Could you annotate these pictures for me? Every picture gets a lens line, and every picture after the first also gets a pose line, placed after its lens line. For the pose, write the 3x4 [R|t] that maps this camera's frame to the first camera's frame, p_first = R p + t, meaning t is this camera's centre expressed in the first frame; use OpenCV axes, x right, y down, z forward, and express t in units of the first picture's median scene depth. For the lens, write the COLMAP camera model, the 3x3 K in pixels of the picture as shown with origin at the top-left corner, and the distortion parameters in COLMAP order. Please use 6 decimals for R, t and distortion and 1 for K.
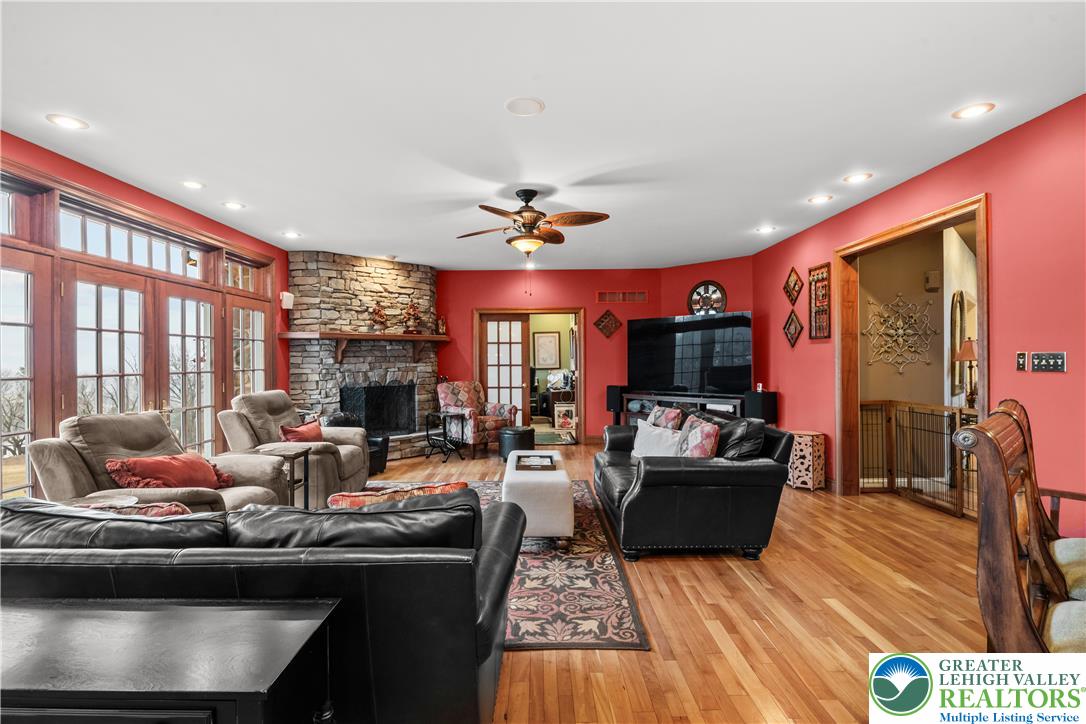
lens RADIAL K [[516.5, 0, 534.5], [0, 516.5, 360.2], [0, 0, 1]] dist [-0.002274, -0.002211]
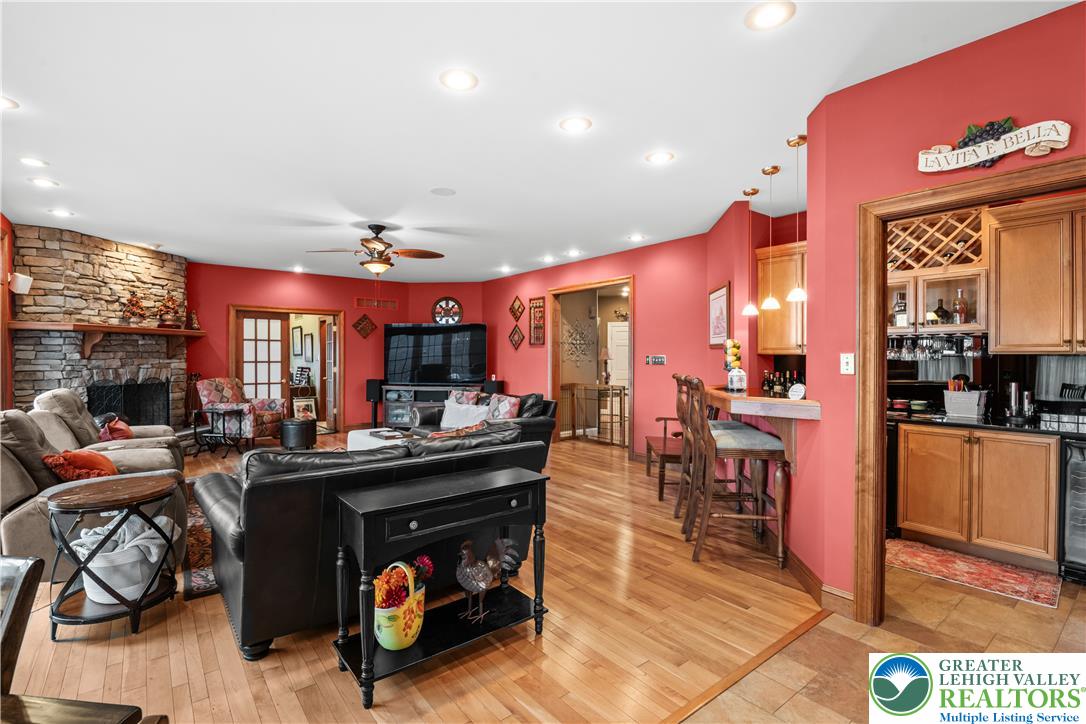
lens RADIAL K [[504.0, 0, 536.7], [0, 504.0, 359.0], [0, 0, 1]] dist [-0.004546, -0.006061]
pose [[0.784462, 0.005899, 0.620149, -0.312387], [-0.006629, 0.999977, -0.001126, 0.001969], [-0.620142, -0.003228, 0.784483, -0.149431]]
